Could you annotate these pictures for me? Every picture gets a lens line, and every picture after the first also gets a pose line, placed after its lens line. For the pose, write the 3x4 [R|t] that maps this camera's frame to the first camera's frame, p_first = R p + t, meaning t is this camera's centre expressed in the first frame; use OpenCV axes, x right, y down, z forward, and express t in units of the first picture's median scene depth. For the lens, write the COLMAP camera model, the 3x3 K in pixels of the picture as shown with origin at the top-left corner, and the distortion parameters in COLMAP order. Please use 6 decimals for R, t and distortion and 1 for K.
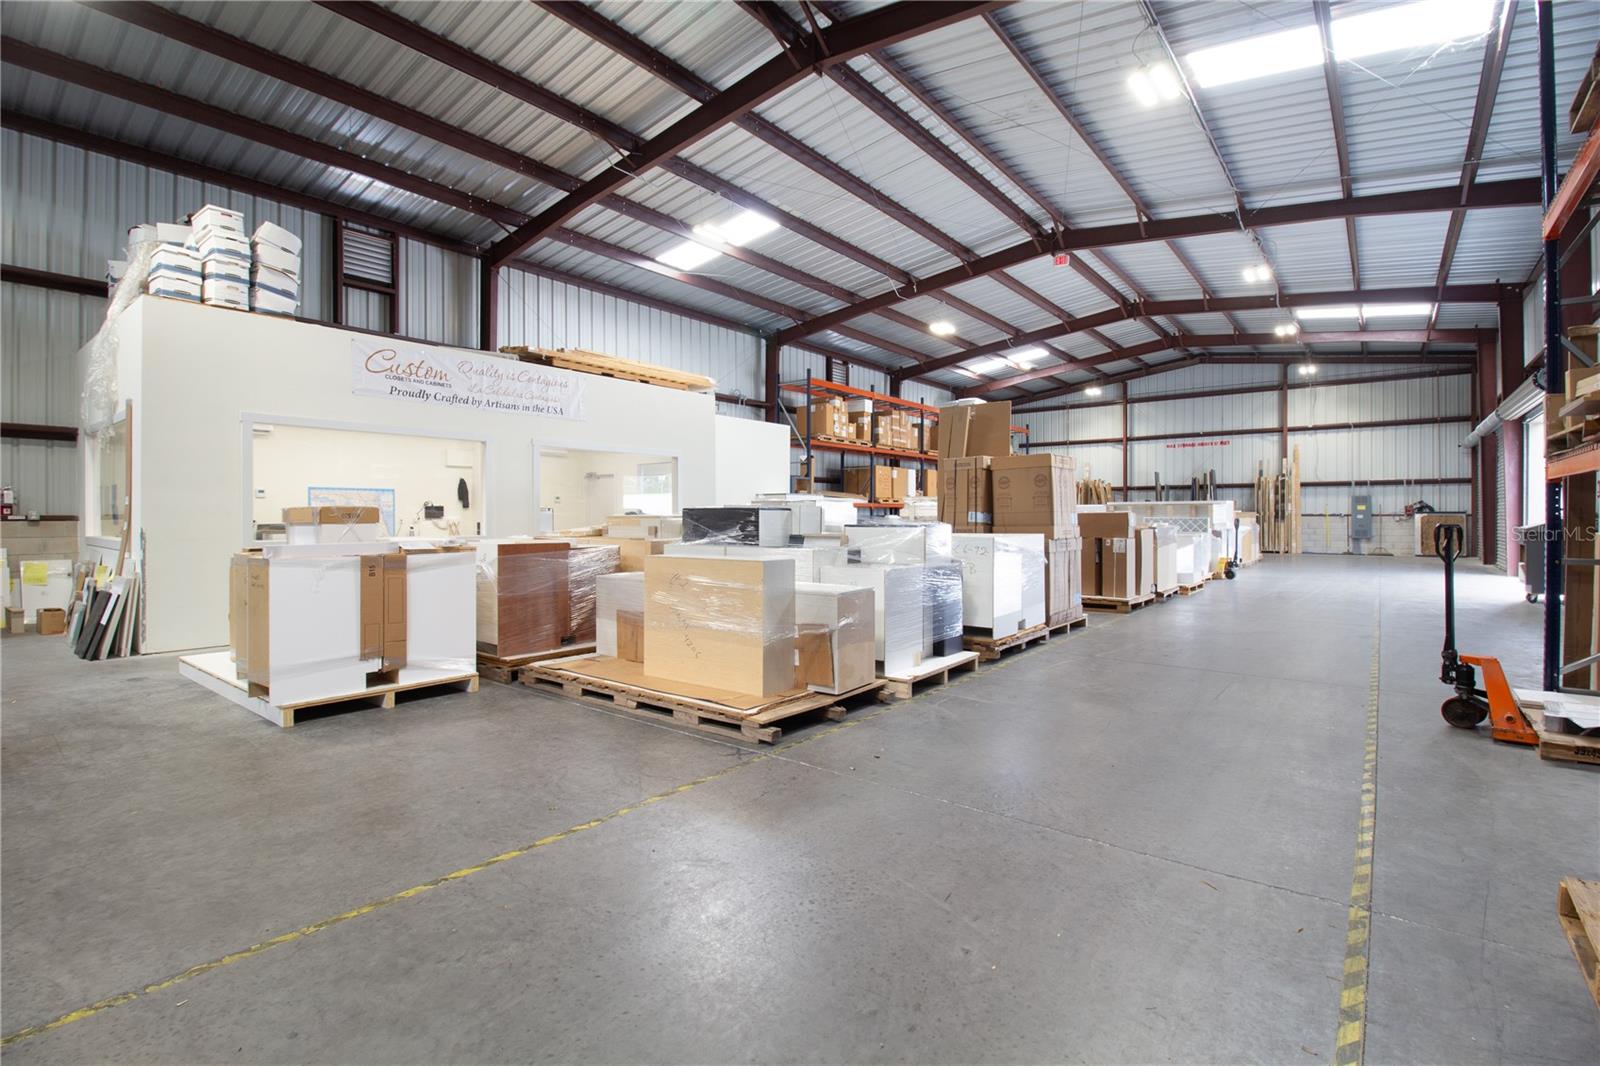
lens RADIAL K [[726.9, 0, 805.6], [0, 726.9, 511.6], [0, 0, 1]] dist [-0.013584, -0.003554]
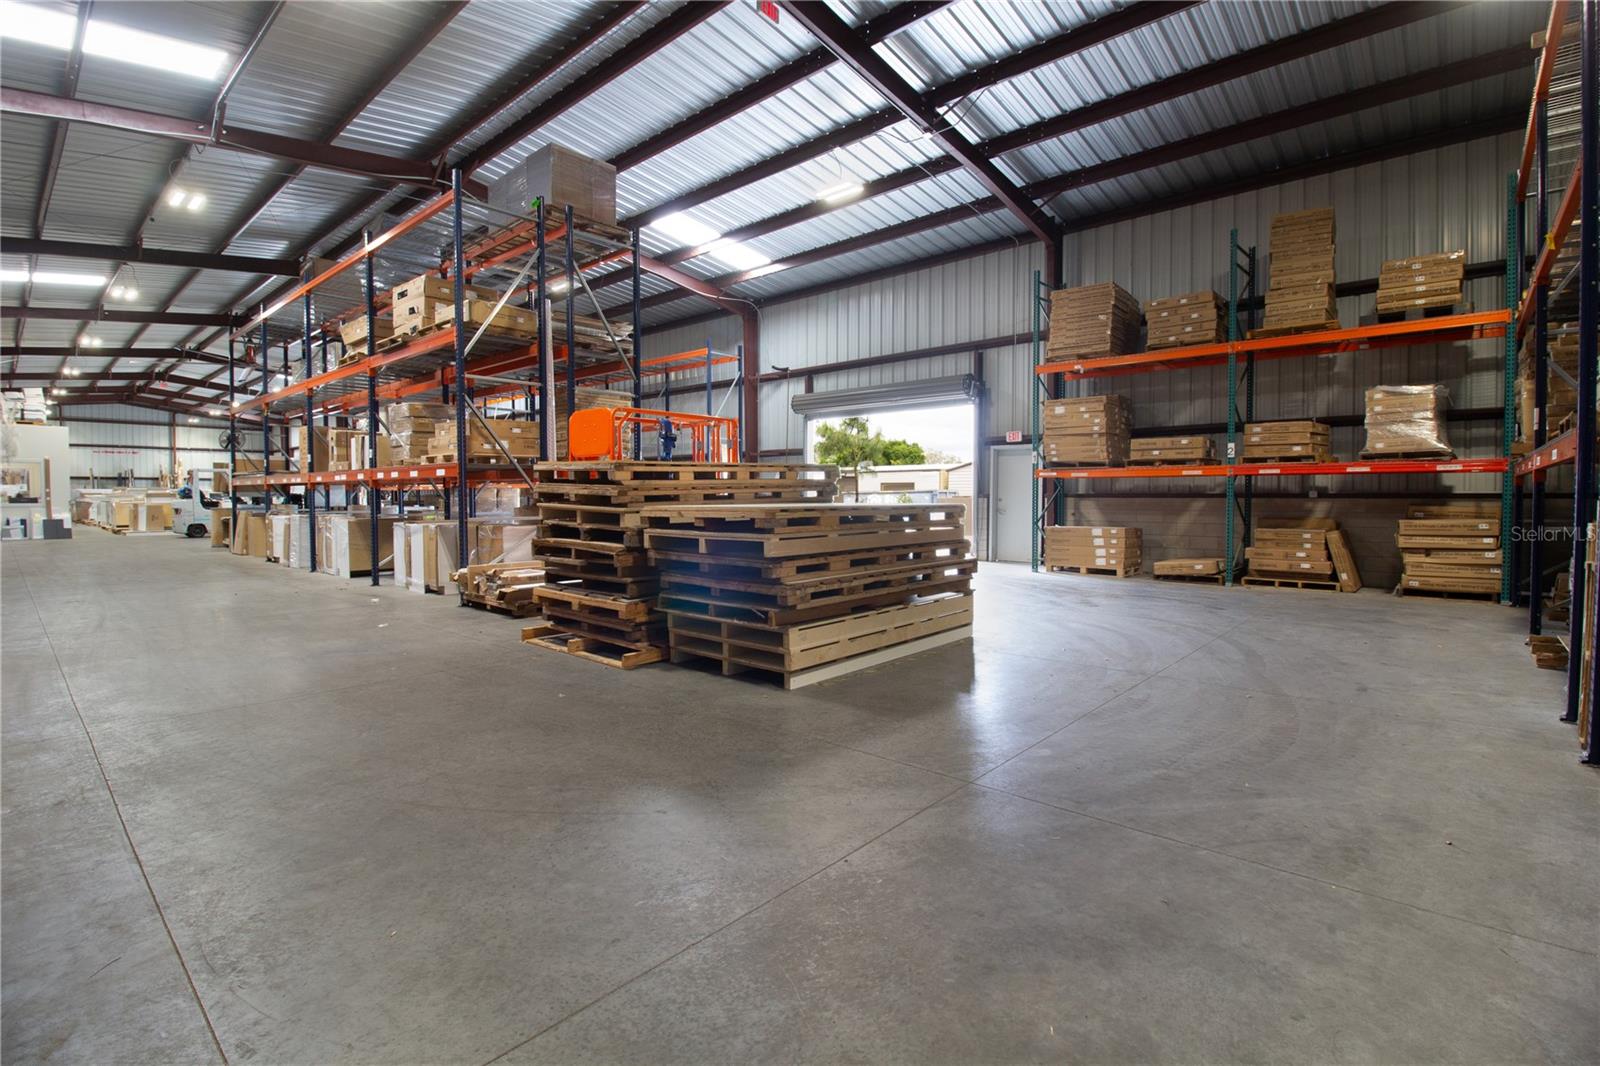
lens RADIAL K [[726.9, 0, 775.7], [0, 726.9, 517.8], [0, 0, 1]] dist [-0.013584, -0.003554]
pose [[0.061677, -0.030577, 0.997628, -1.035700], [-0.004111, 0.999514, 0.030888, -0.001412], [-0.998088, -0.006006, 0.061521, -0.614818]]
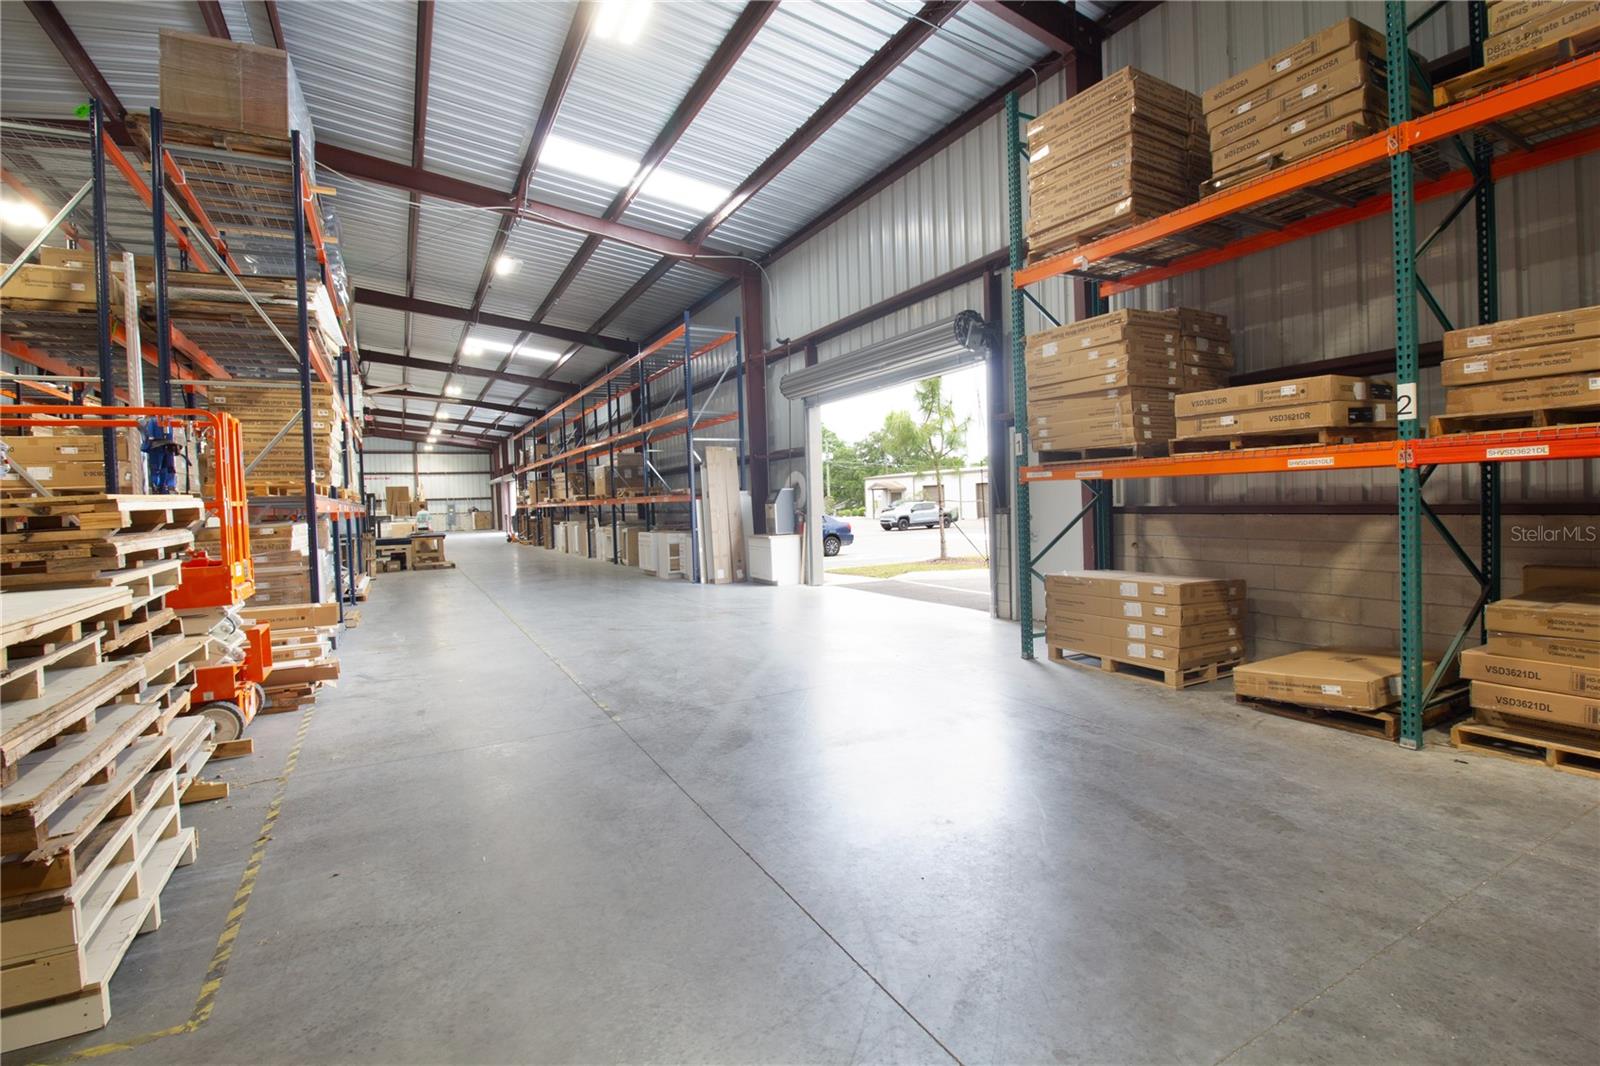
lens RADIAL K [[726.9, 0, 794.3], [0, 726.9, 519.5], [0, 0, 1]] dist [-0.013584, -0.003554]
pose [[0.375073, -0.036787, 0.926265, -0.836802], [0.028358, 0.999200, 0.028200, -0.009265], [-0.926561, 0.015690, 0.375816, -0.760822]]
